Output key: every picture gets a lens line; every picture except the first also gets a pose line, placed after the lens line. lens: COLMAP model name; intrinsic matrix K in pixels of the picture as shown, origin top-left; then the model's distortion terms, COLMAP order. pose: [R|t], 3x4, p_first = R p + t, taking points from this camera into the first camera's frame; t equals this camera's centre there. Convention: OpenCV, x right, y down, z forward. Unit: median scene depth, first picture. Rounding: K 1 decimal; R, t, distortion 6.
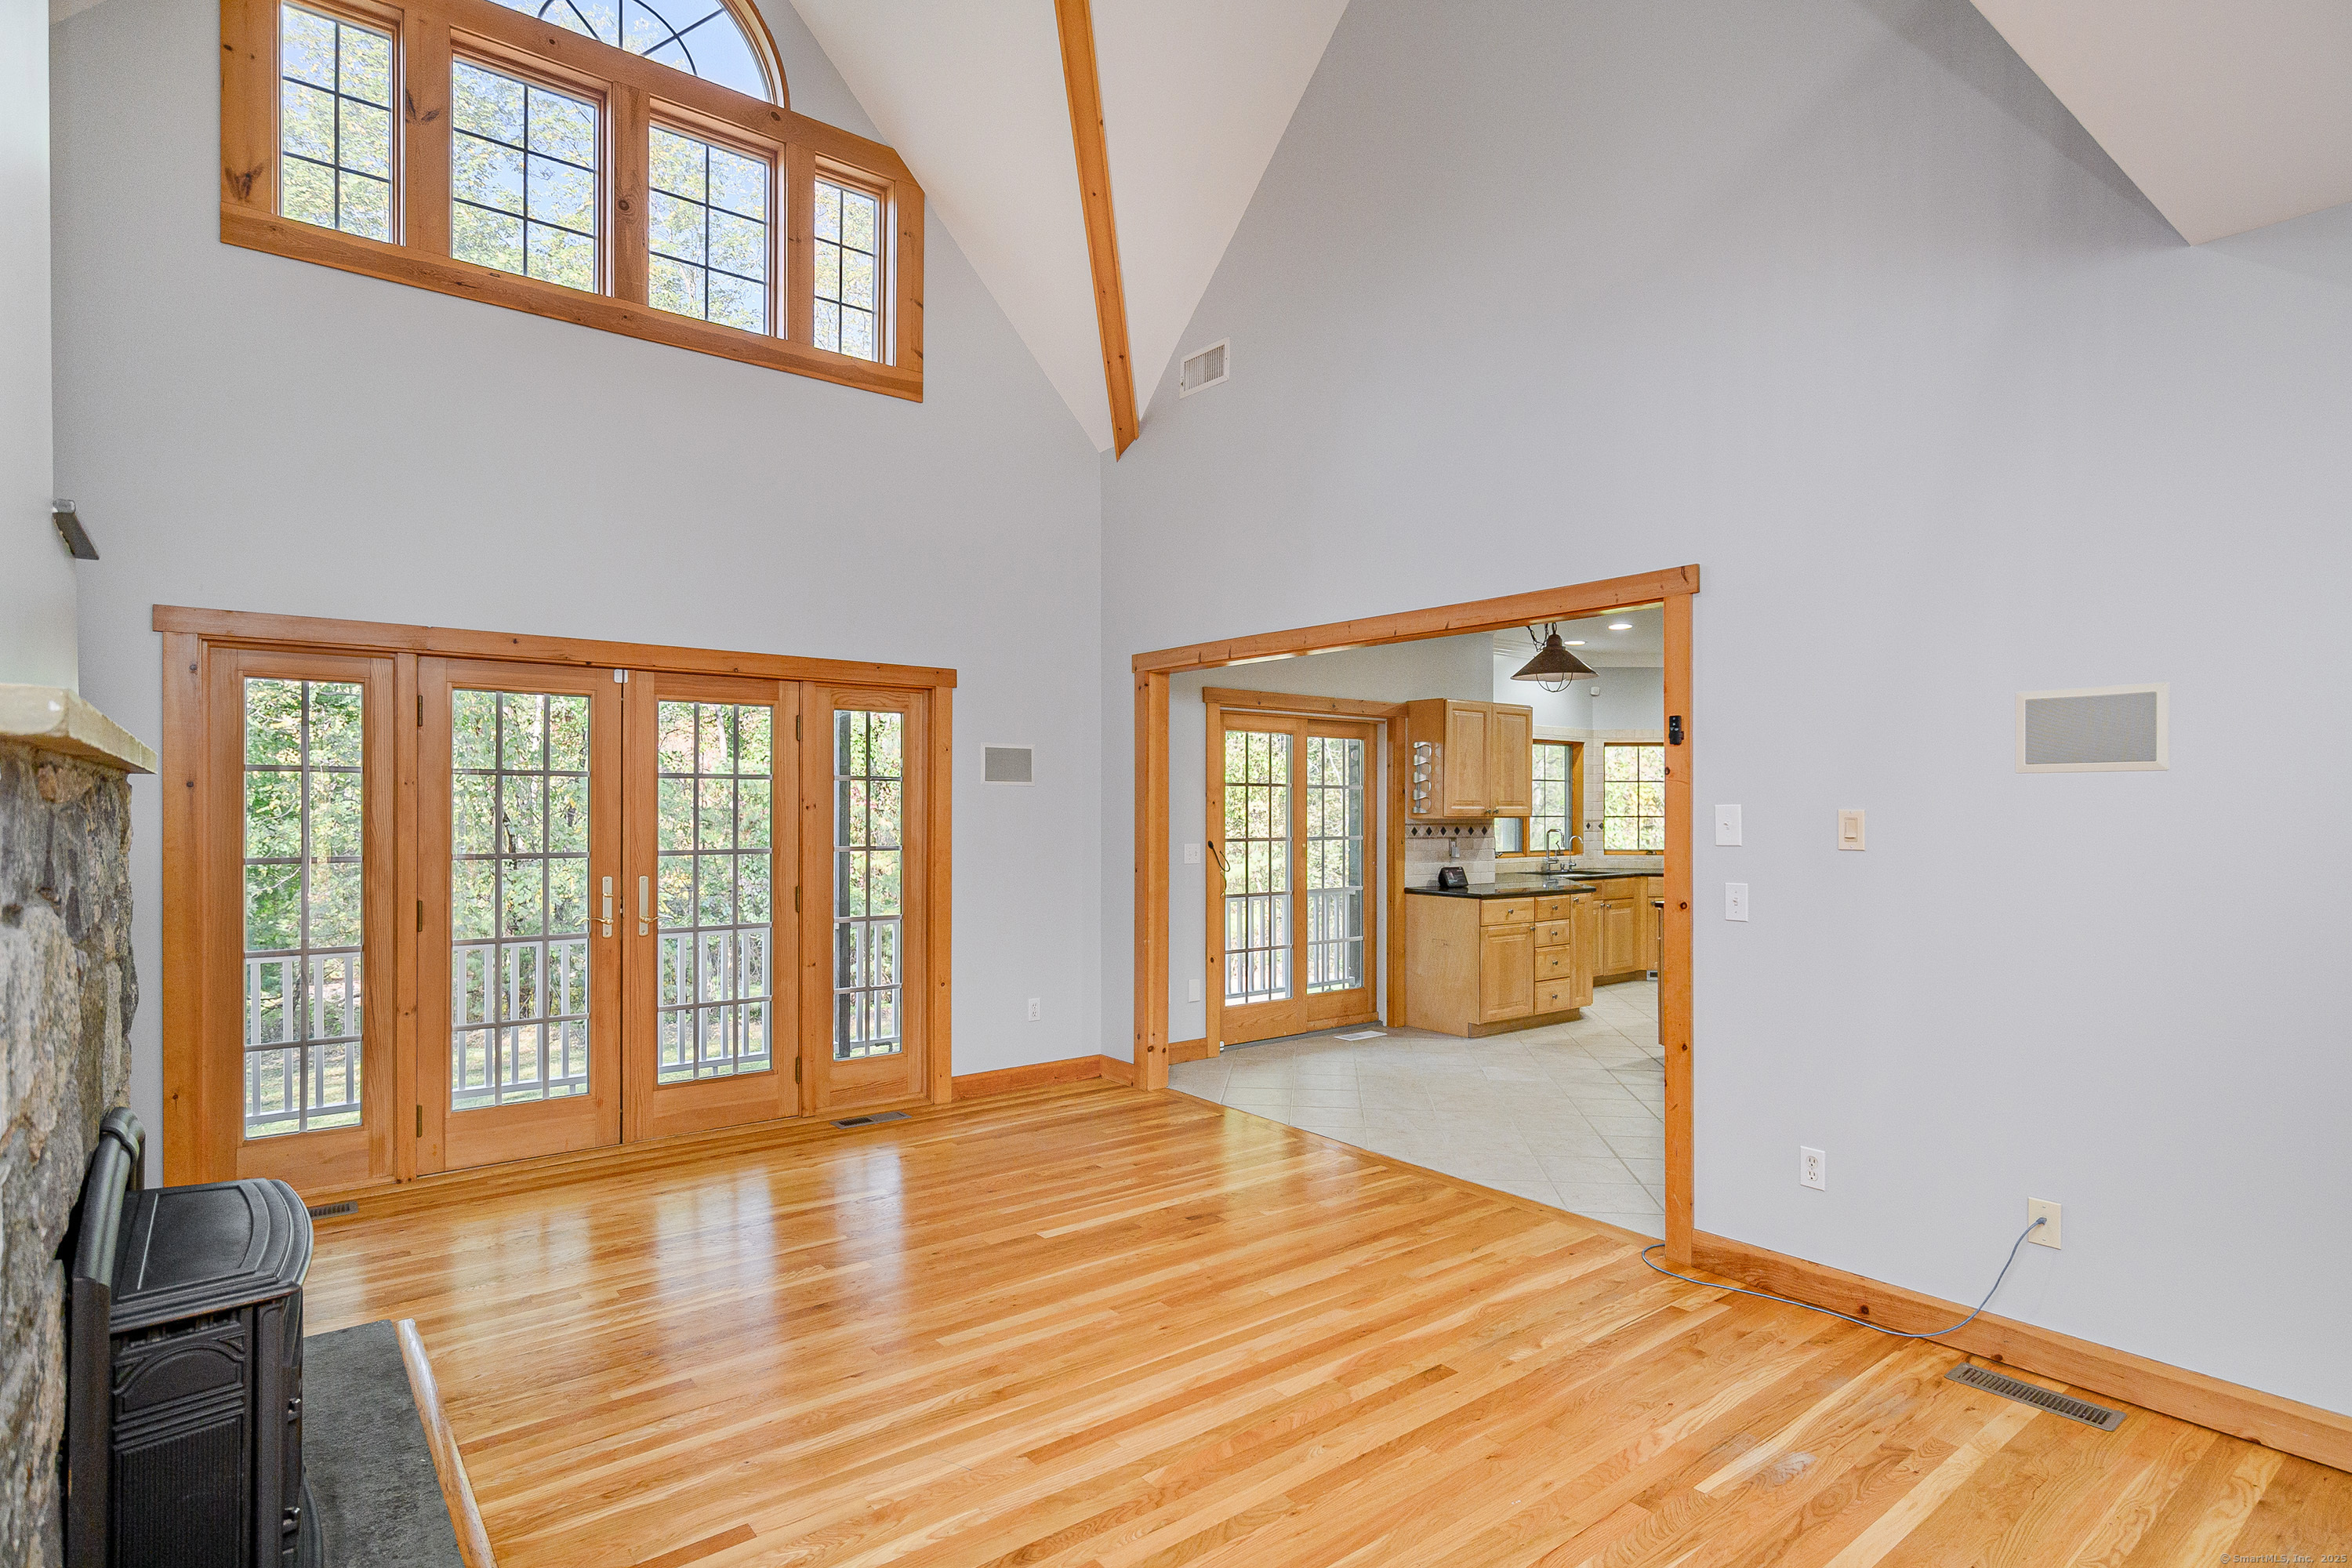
lens RADIAL K [[1191.9, 0, 1173.3], [0, 1191.9, 799.6], [0, 0, 1]] dist [-0.001674, 0.001746]
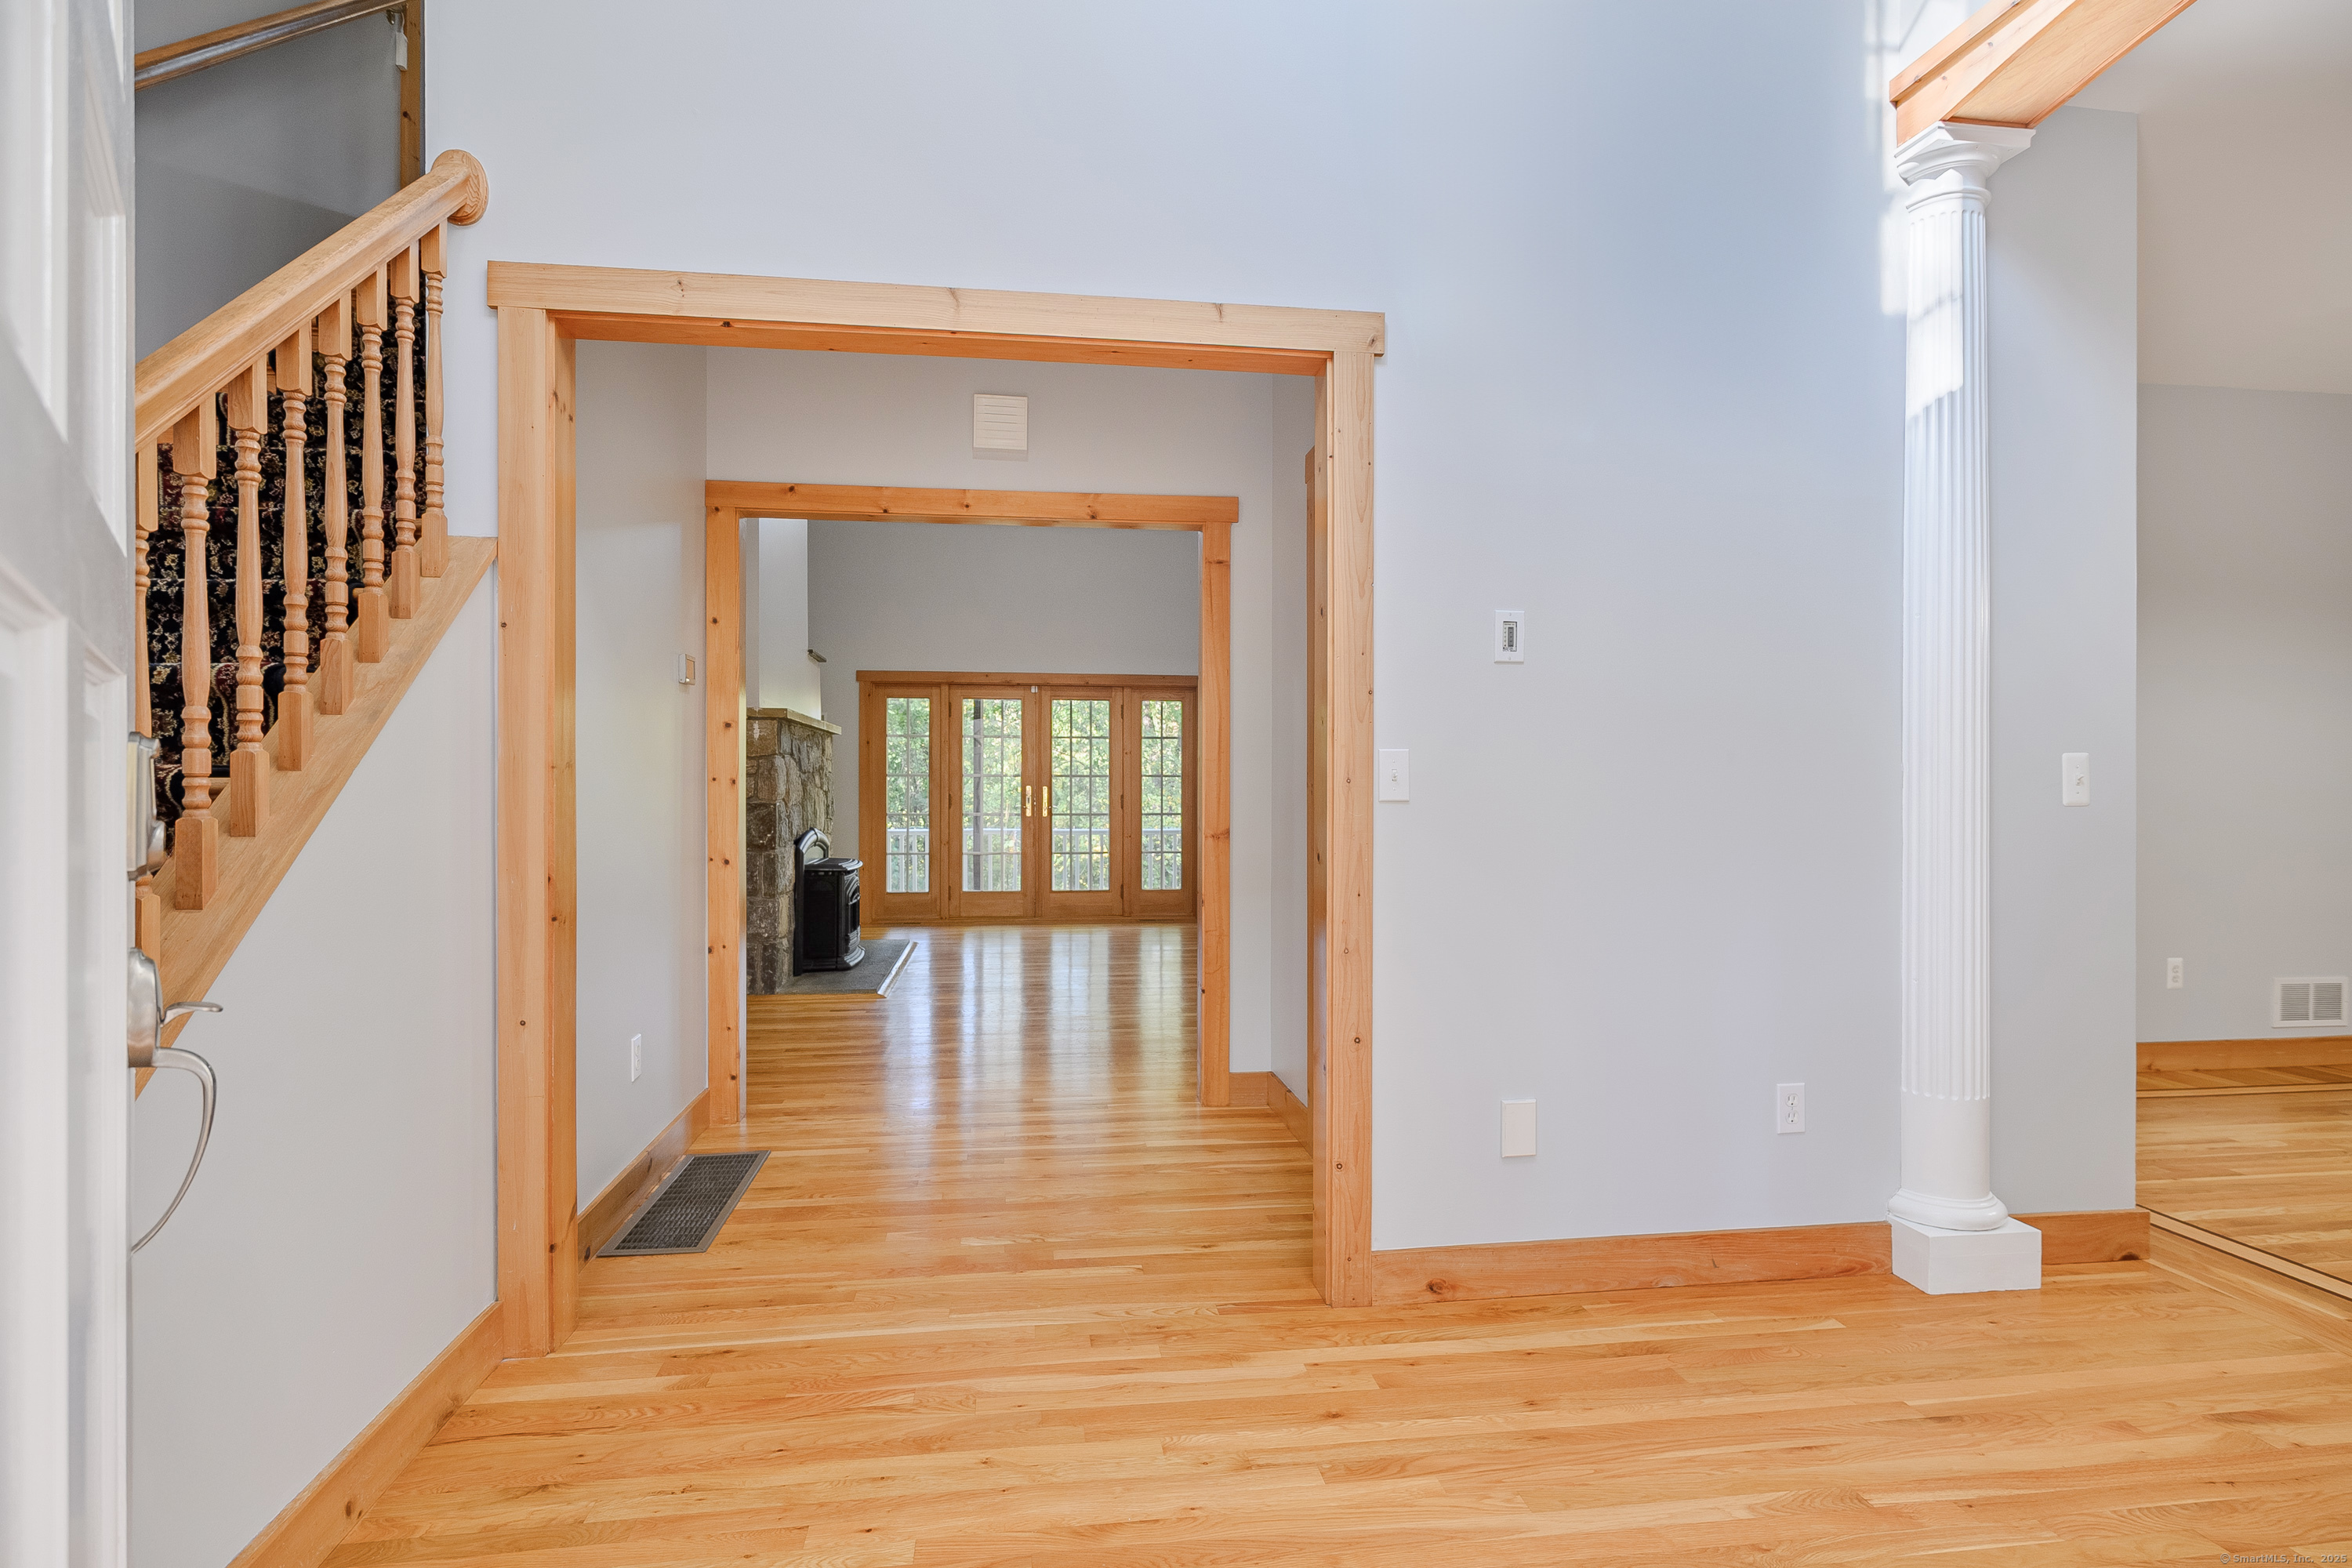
lens RADIAL K [[1191.9, 0, 1168.9], [0, 1191.9, 793.0], [0, 0, 1]] dist [-0.001674, 0.001746]
pose [[0.870018, -0.005412, -0.492990, 0.746714], [0.006373, 0.999980, 0.000268, 0.075993], [0.492978, -0.003375, 0.870035, -0.673143]]
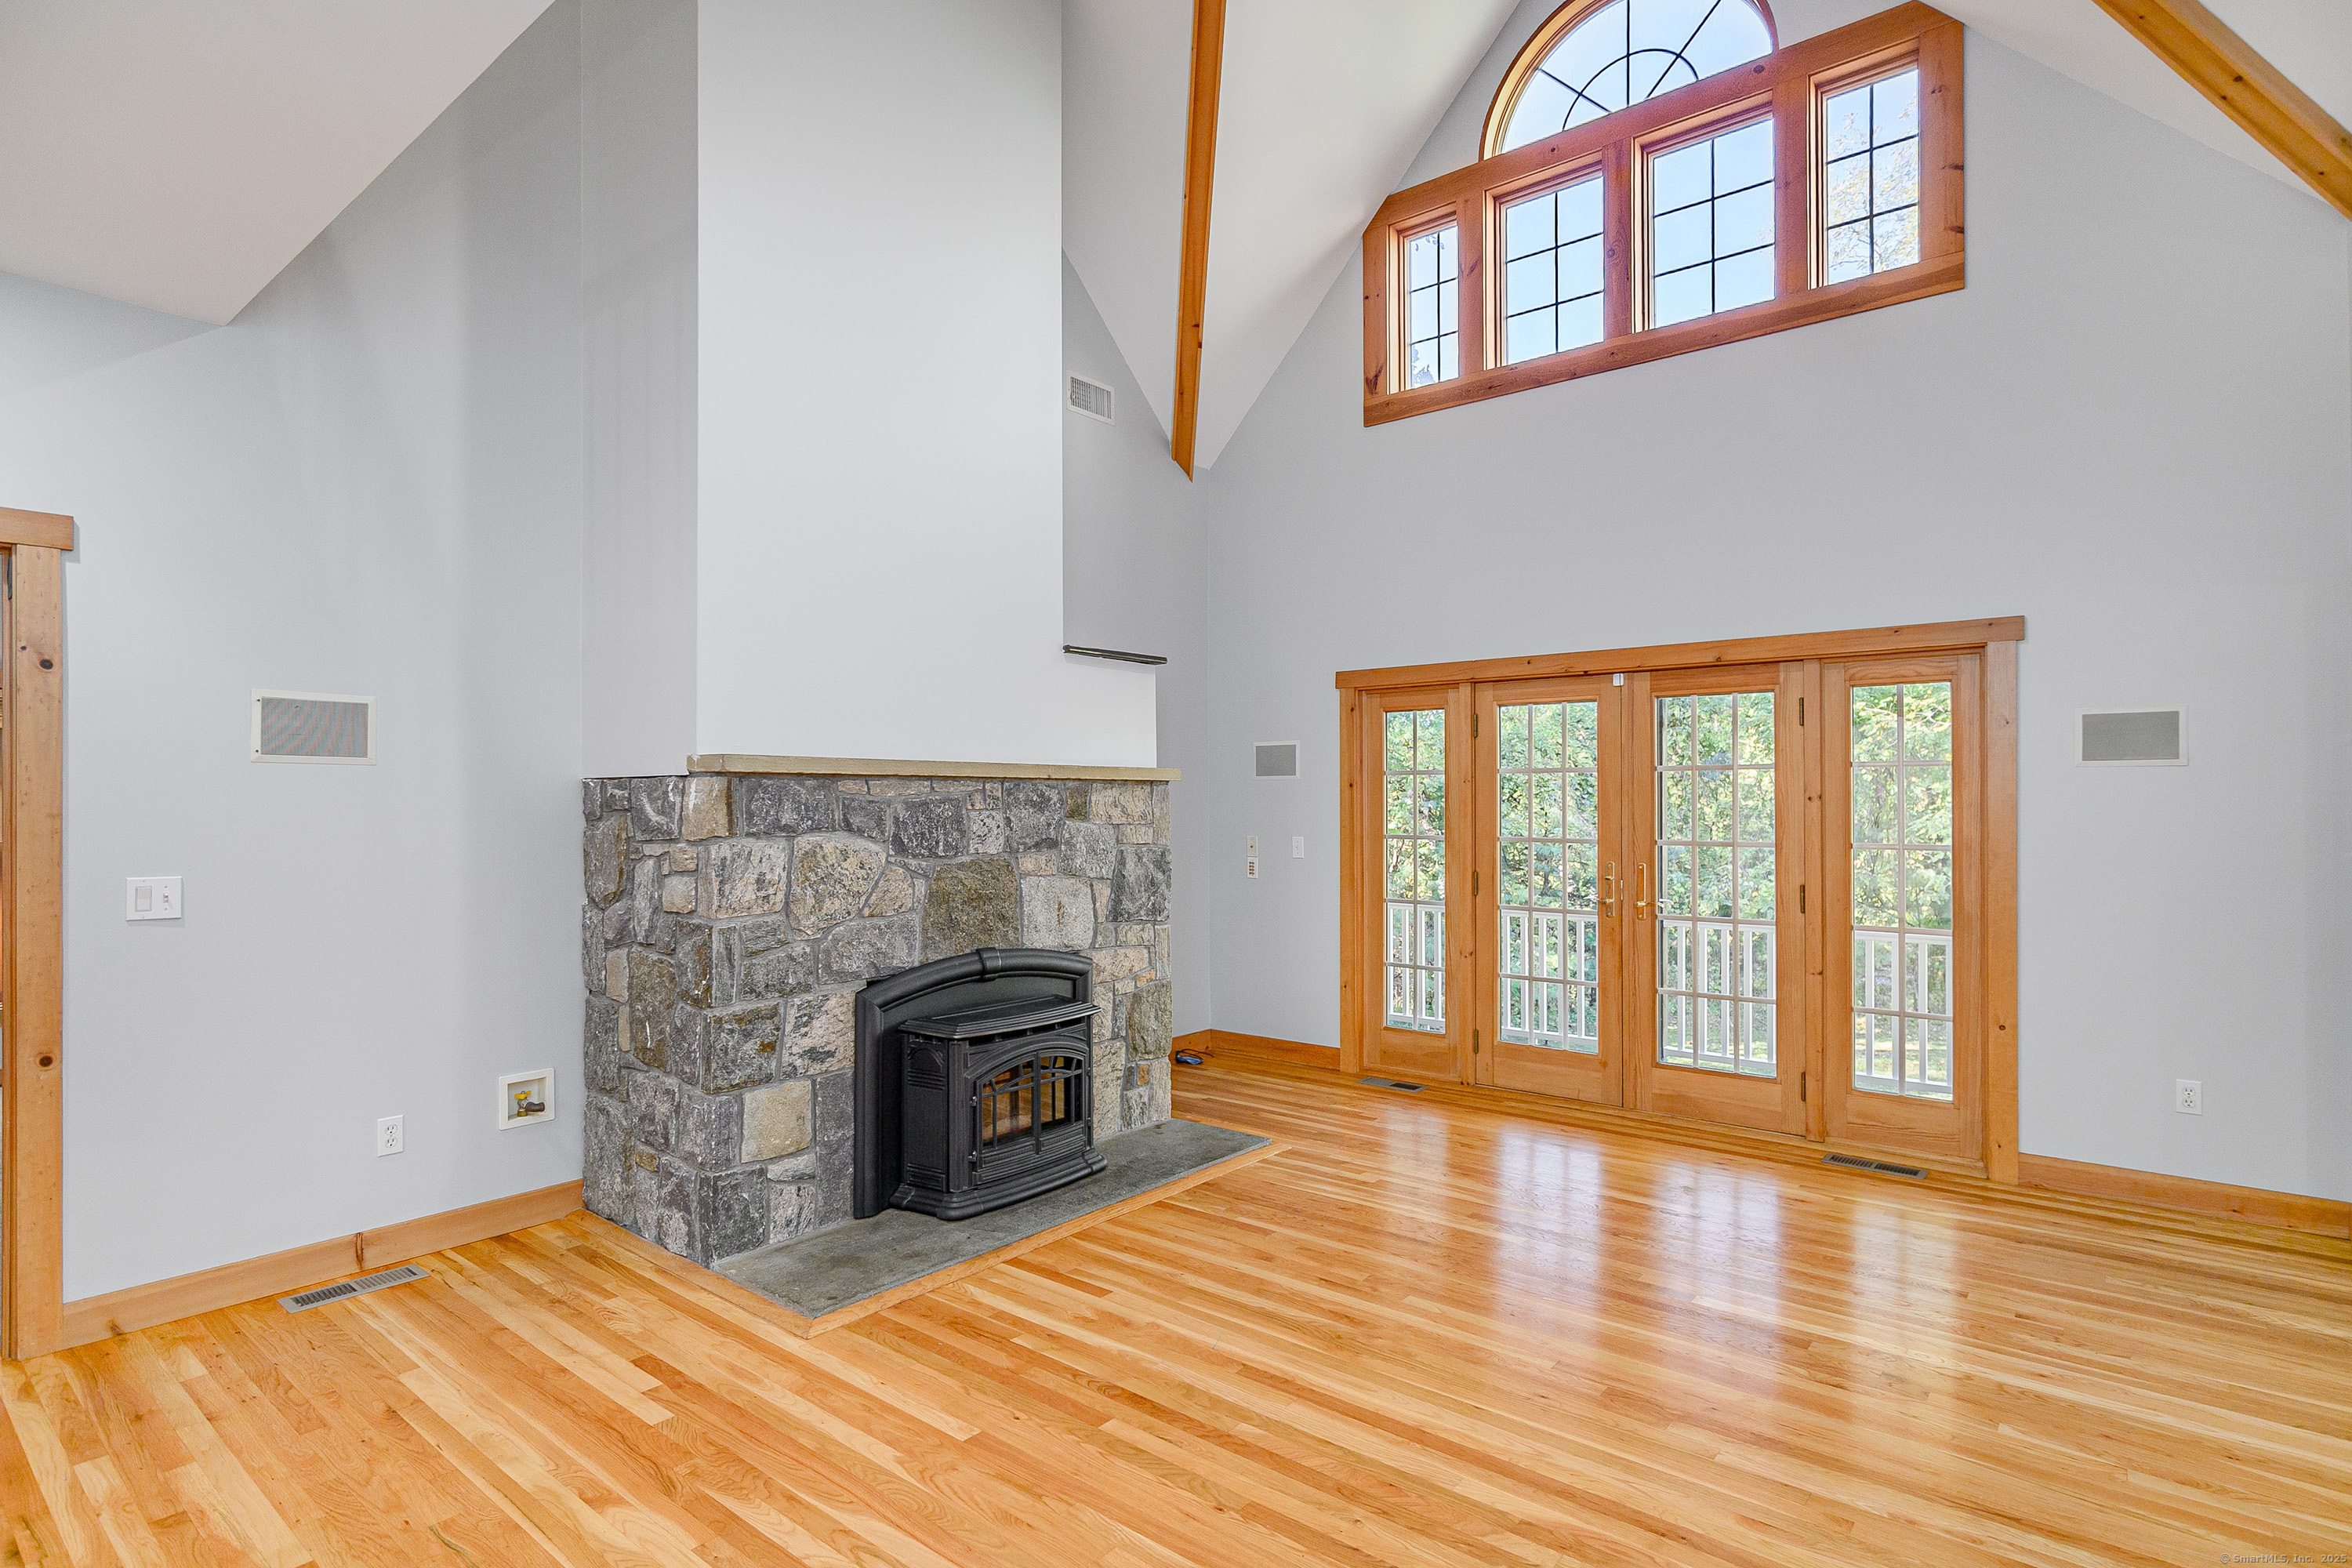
lens RADIAL K [[1191.9, 0, 1185.0], [0, 1191.9, 788.5], [0, 0, 1]] dist [-0.001674, 0.001746]
pose [[0.216566, -0.013787, -0.976171, 0.513390], [0.006833, 0.999897, -0.012606, 0.007641], [0.976244, -0.003940, 0.216638, 0.367010]]
